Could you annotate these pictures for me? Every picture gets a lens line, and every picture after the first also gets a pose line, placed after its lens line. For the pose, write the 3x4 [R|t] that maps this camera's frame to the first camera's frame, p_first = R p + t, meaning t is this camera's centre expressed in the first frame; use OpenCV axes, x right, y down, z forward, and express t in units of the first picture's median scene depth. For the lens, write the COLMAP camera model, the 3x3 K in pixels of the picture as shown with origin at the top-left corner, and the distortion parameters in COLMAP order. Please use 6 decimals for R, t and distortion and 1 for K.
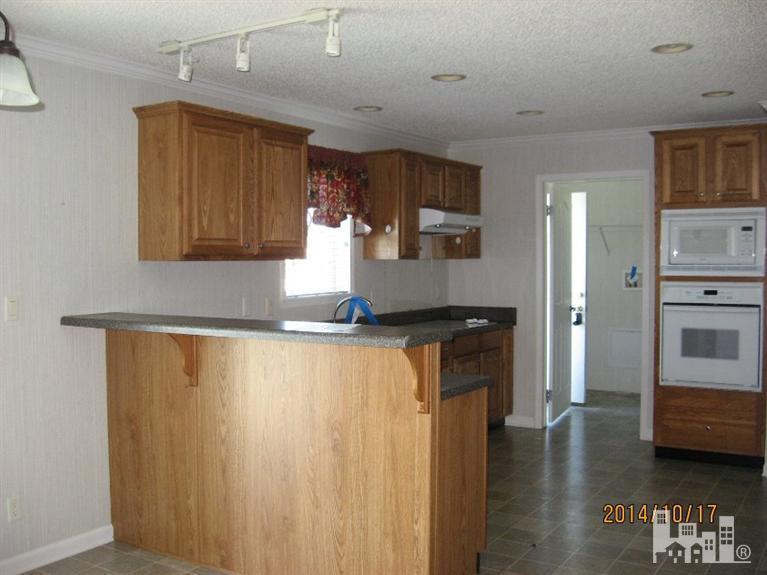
lens RADIAL K [[797.0, 0, 383.5], [0, 797.0, 287.5], [0, 0, 1]] dist [-0.118823, 0.004155]
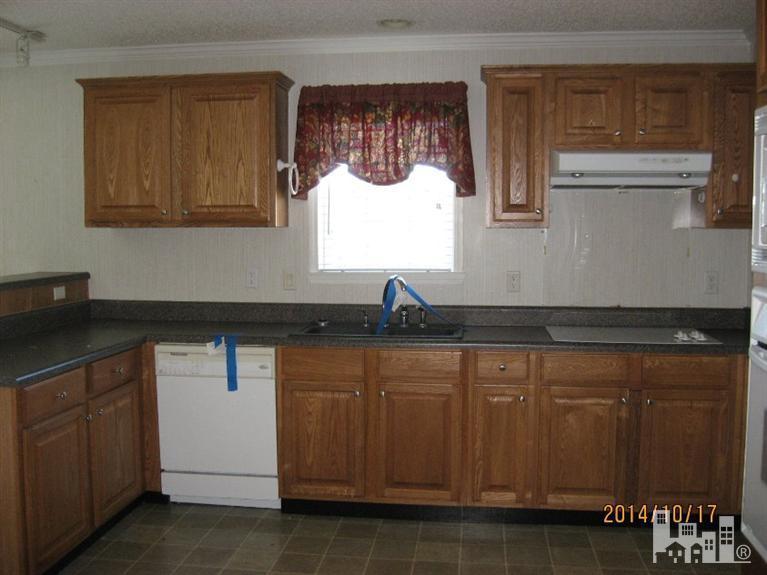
lens RADIAL K [[797.0, 0, 383.5], [0, 797.0, 287.5], [0, 0, 1]] dist [-0.118823, 0.004155]
pose [[0.426690, 0.076743, -0.901136, 0.771112], [-0.034959, 0.997048, 0.068358, -0.034443], [0.903722, 0.002335, 0.428113, 0.794001]]
